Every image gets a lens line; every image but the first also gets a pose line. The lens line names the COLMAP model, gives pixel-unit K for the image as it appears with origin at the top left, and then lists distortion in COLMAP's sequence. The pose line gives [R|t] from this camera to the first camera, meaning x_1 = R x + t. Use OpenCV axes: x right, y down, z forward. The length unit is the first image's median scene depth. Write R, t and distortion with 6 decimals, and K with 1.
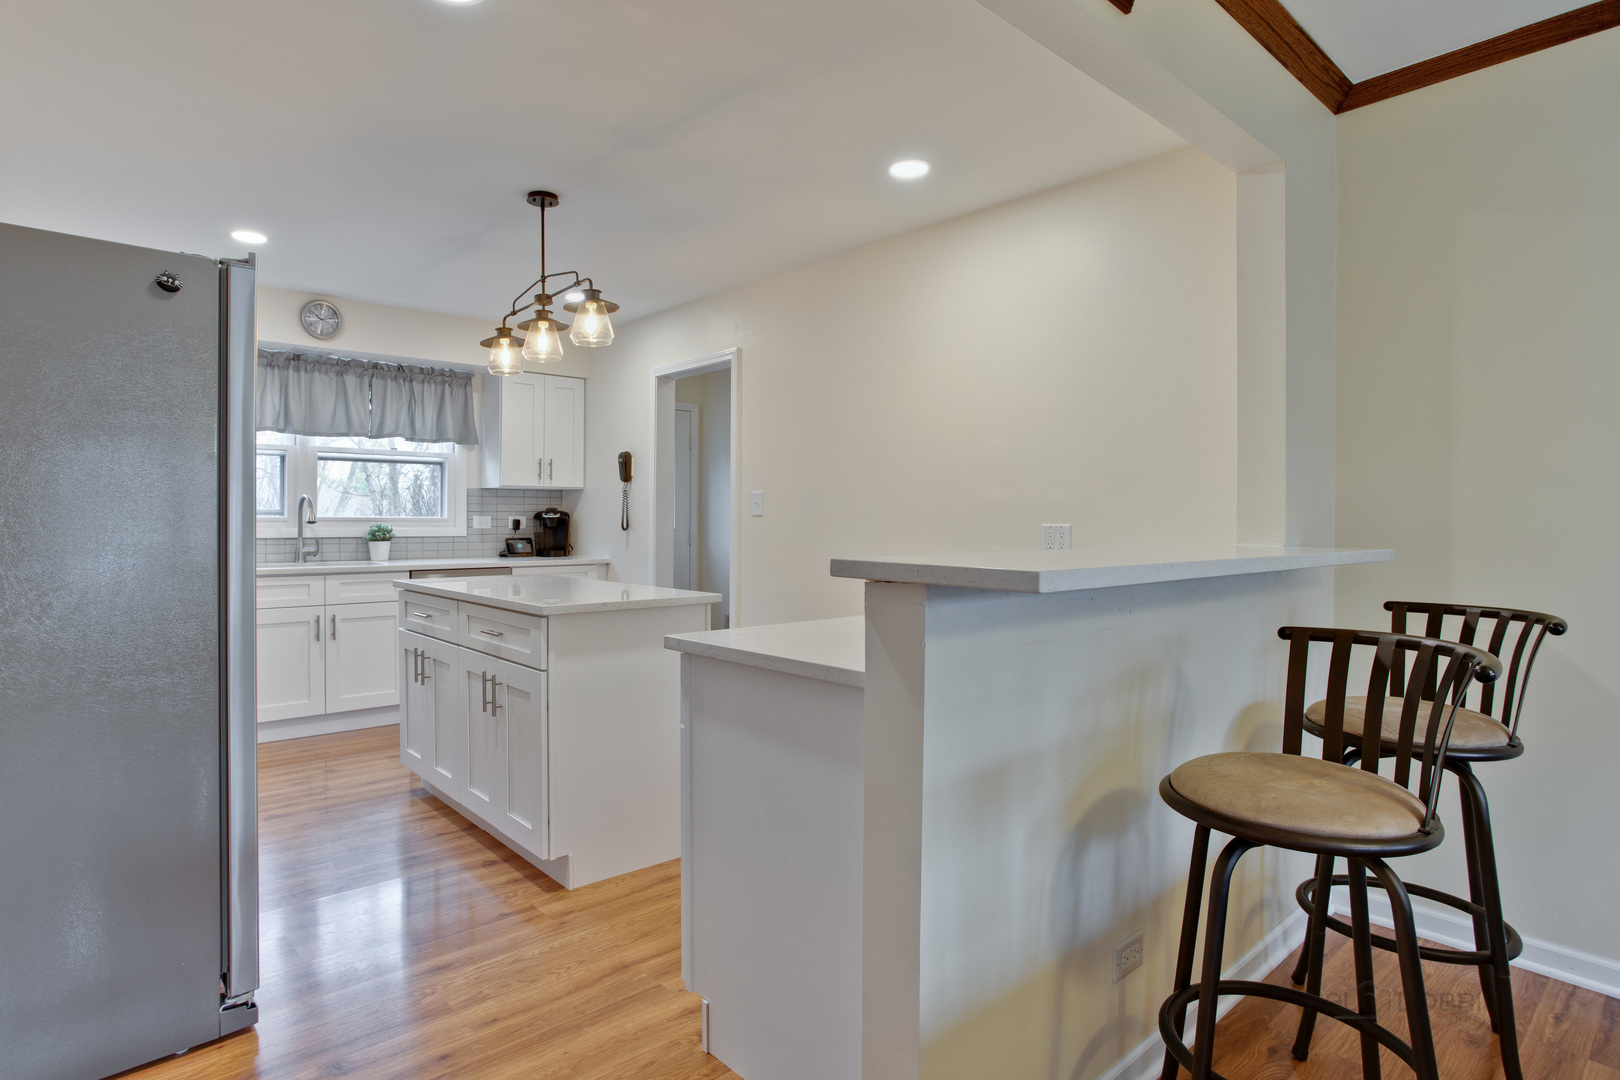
lens RADIAL K [[844.8, 0, 721.4], [0, 844.8, 522.0], [0, 0, 1]] dist [-0.019784, 0.000166]
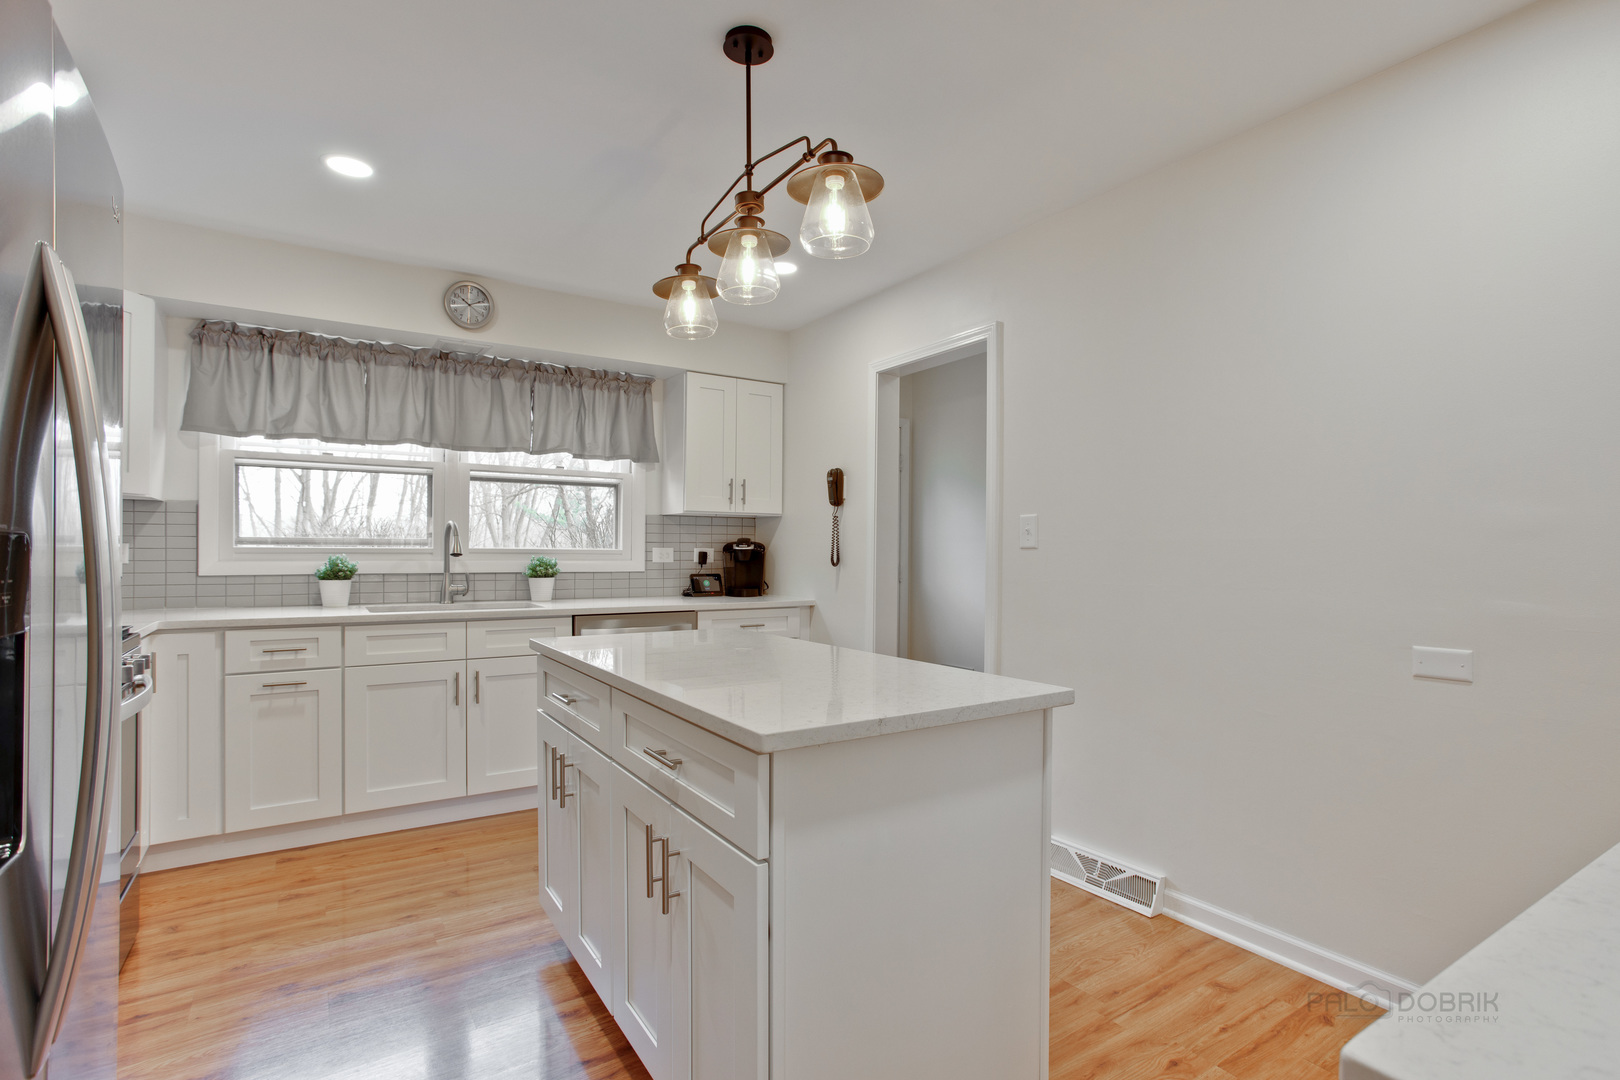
lens RADIAL K [[778.8, 0, 799.9], [0, 778.8, 549.0], [0, 0, 1]] dist [-0.025634, 0.002620]
pose [[0.993729, 0.002679, -0.111783, -0.069072], [-0.003480, 0.999970, -0.006968, -0.000935], [0.111761, 0.007313, 0.993708, 0.275327]]
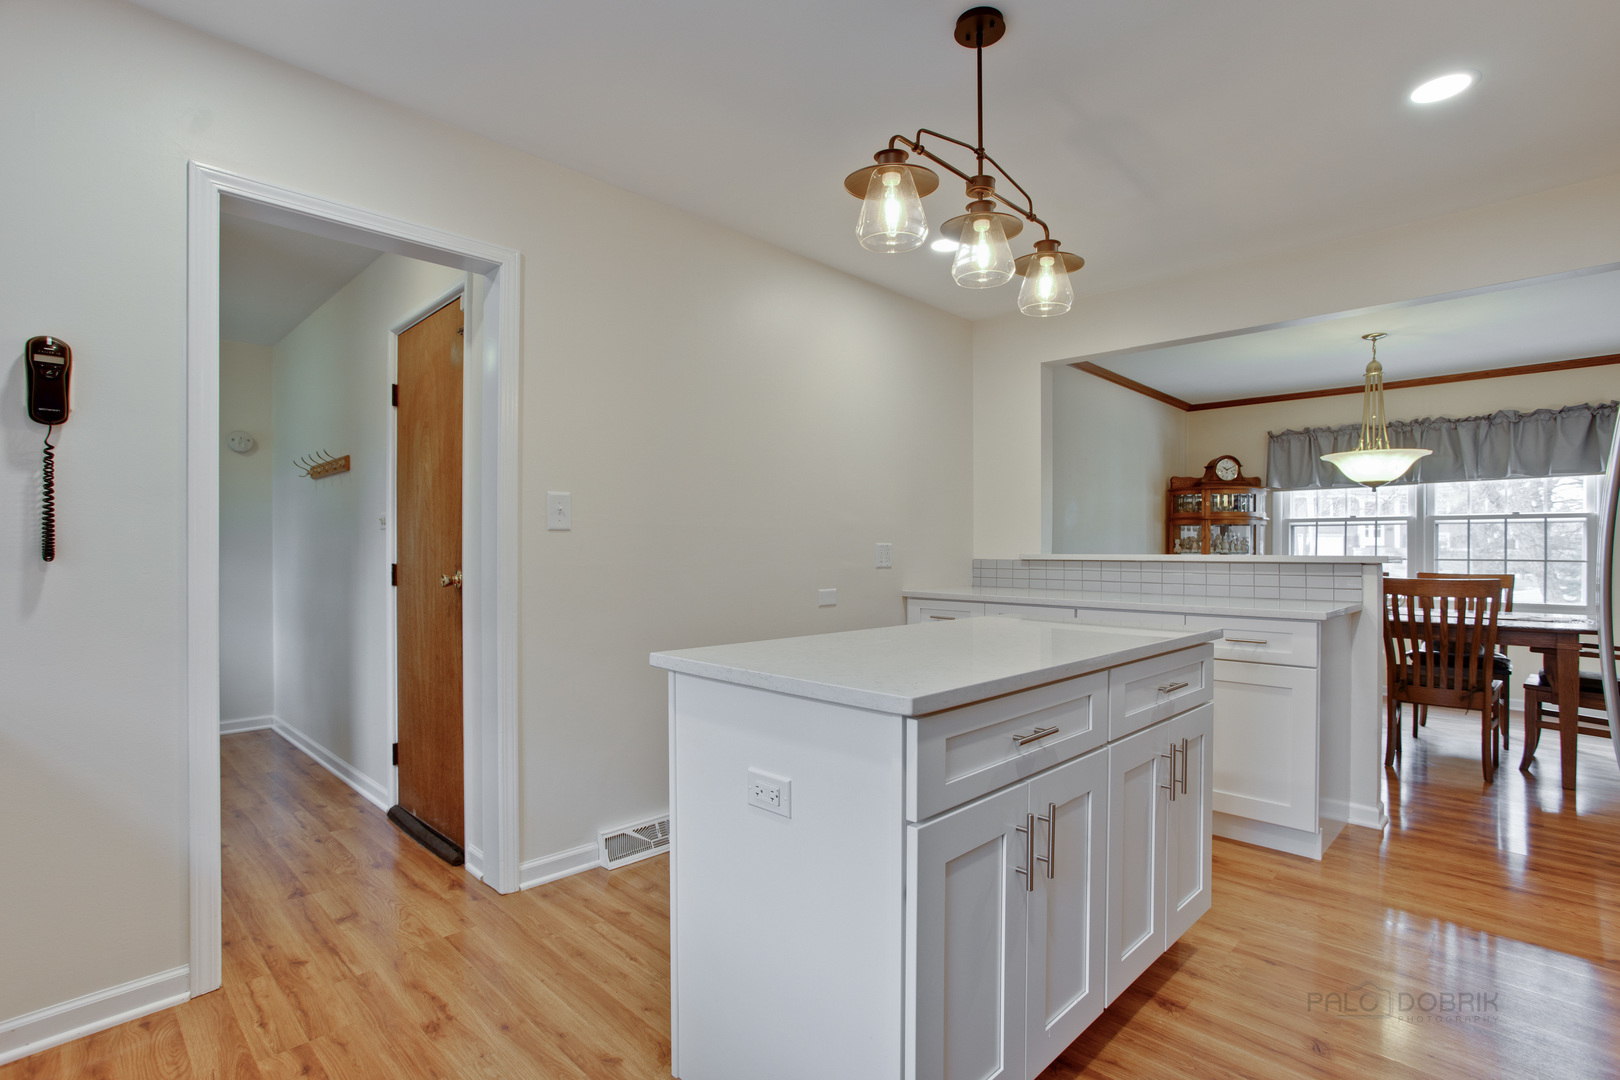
lens RADIAL K [[778.8, 0, 804.1], [0, 778.8, 547.1], [0, 0, 1]] dist [-0.025634, 0.002620]
pose [[-0.109865, 0.003210, 0.993941, -0.502024], [0.004297, 0.999987, -0.002754, 0.007560], [-0.993937, 0.003968, -0.109878, 0.774209]]
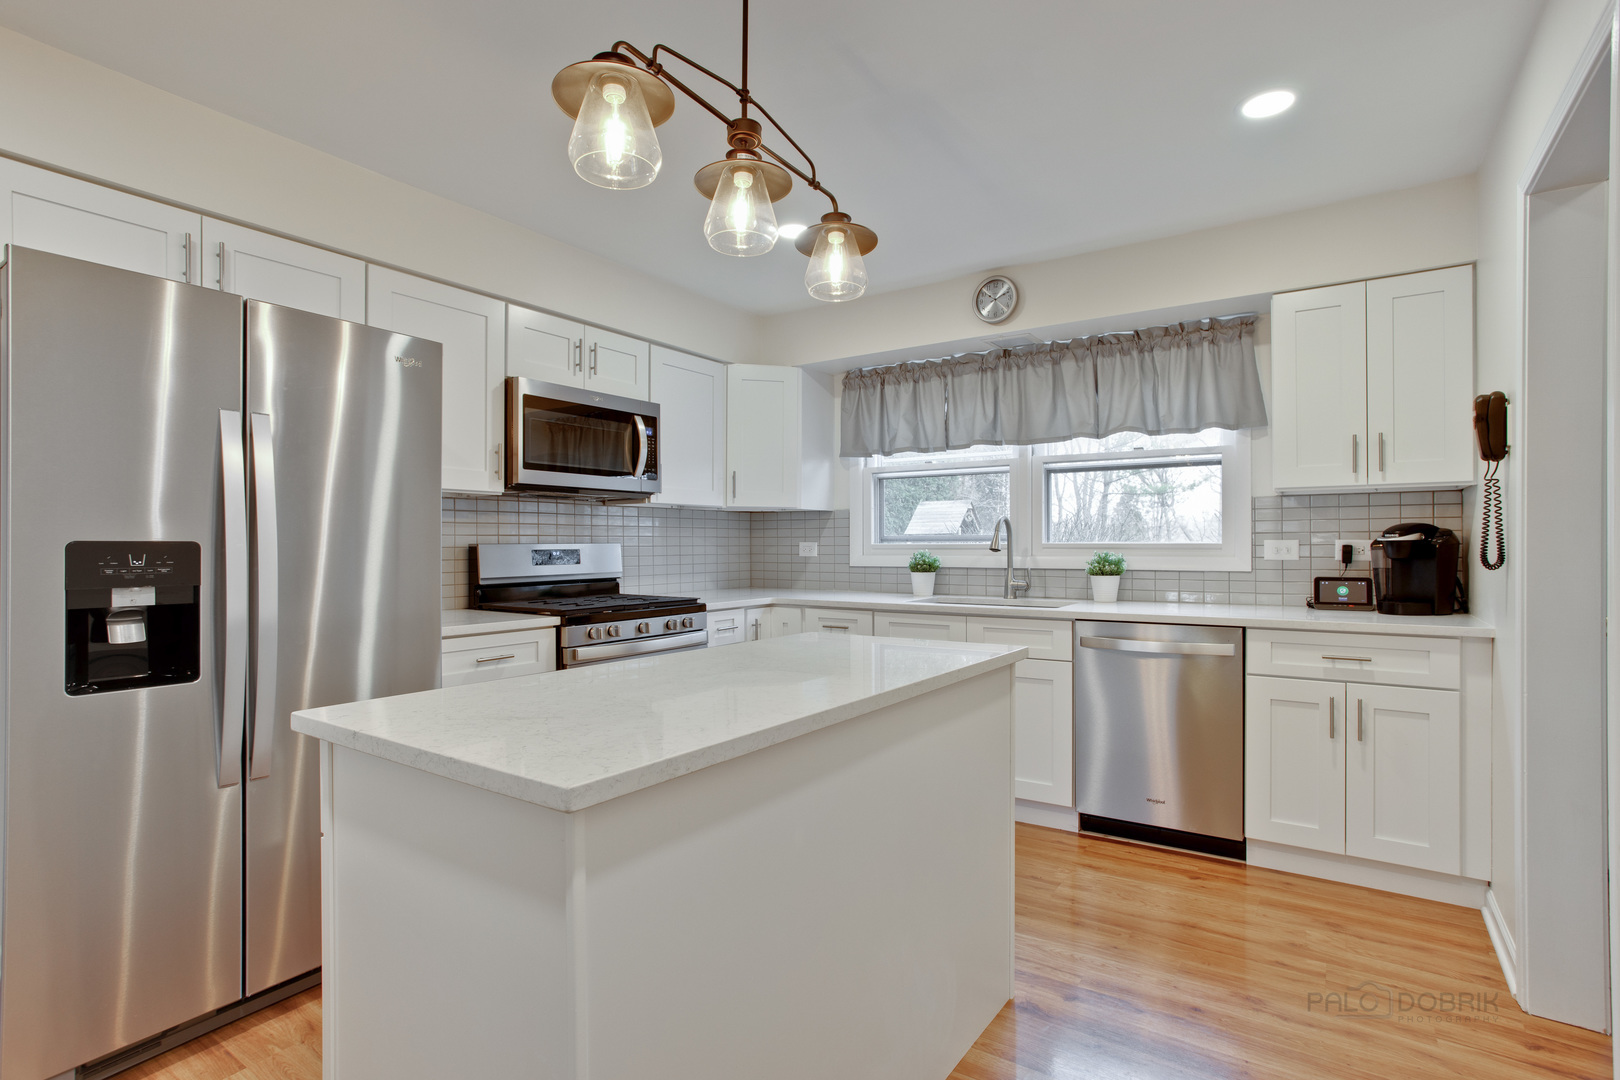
lens RADIAL K [[778.8, 0, 838.4], [0, 778.8, 535.7], [0, 0, 1]] dist [-0.025634, 0.002620]
pose [[0.313487, -0.016901, -0.949442, 0.173839], [-0.001865, 0.999829, -0.018414, 0.000950], [0.949591, 0.007543, 0.313402, 0.584853]]
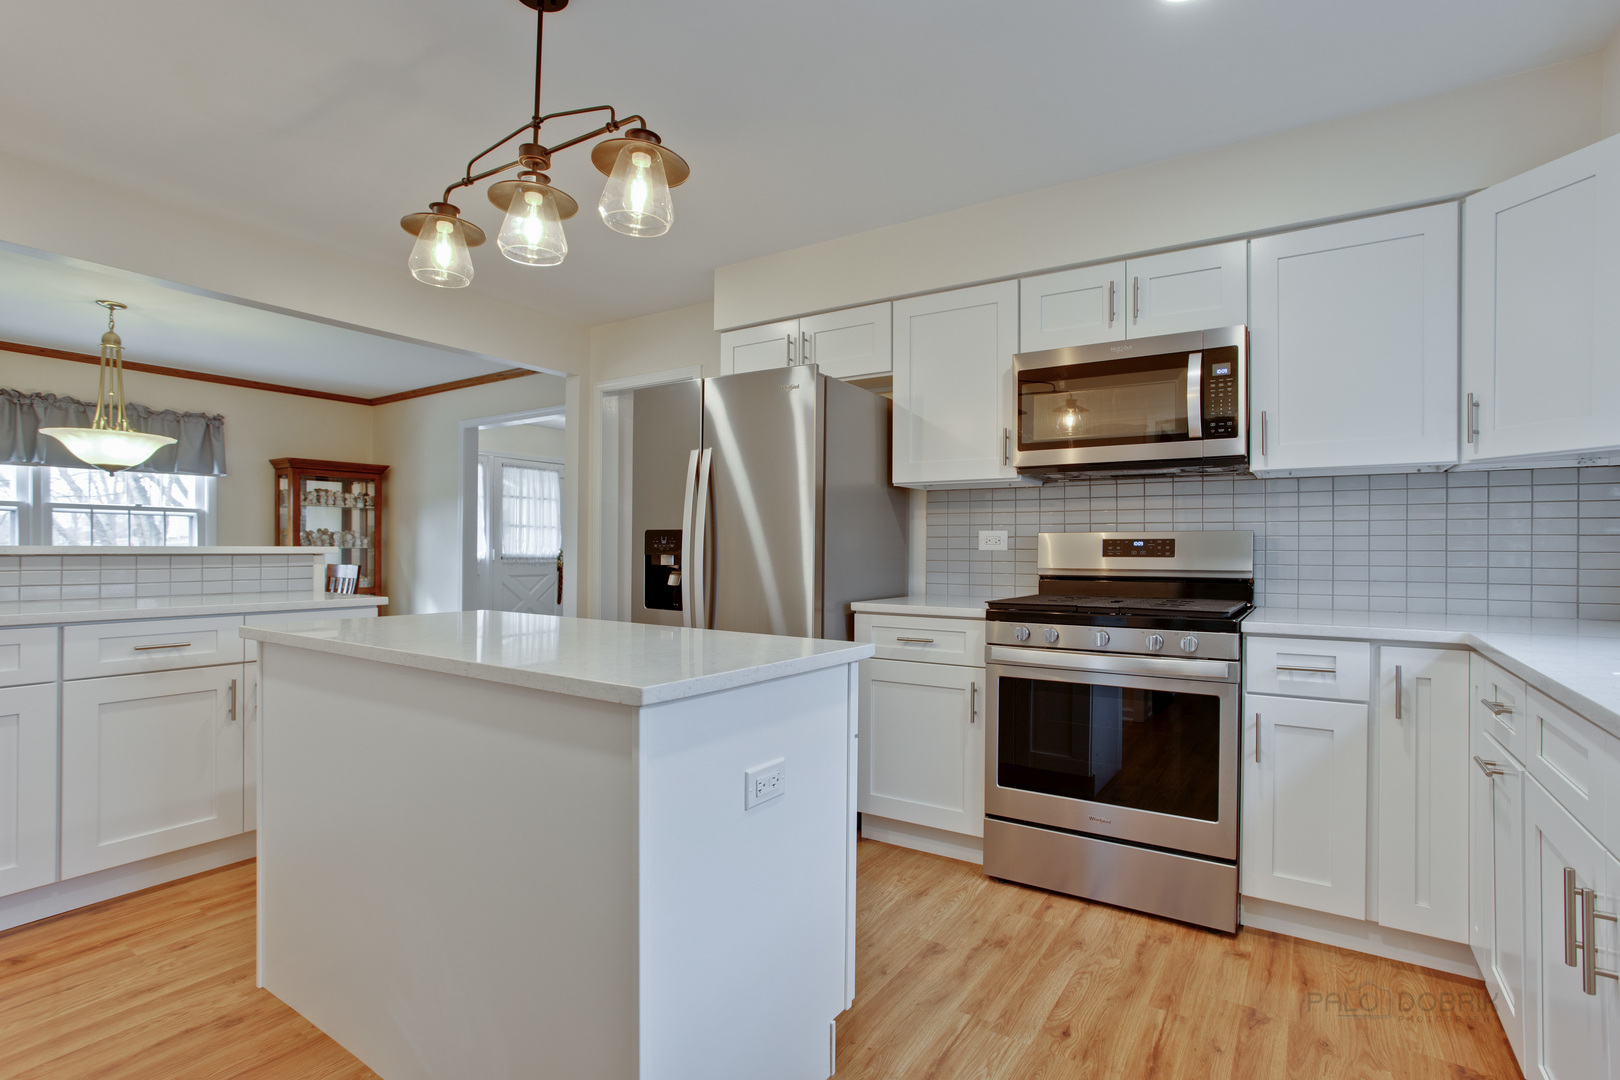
lens RADIAL K [[778.8, 0, 816.1], [0, 778.8, 543.5], [0, 0, 1]] dist [-0.025634, 0.002620]
pose [[-0.949331, -0.010389, -0.314105, -0.147053], [-0.011001, 0.999939, 0.000176, 0.006697], [0.314084, 0.003623, -0.949388, 1.020083]]
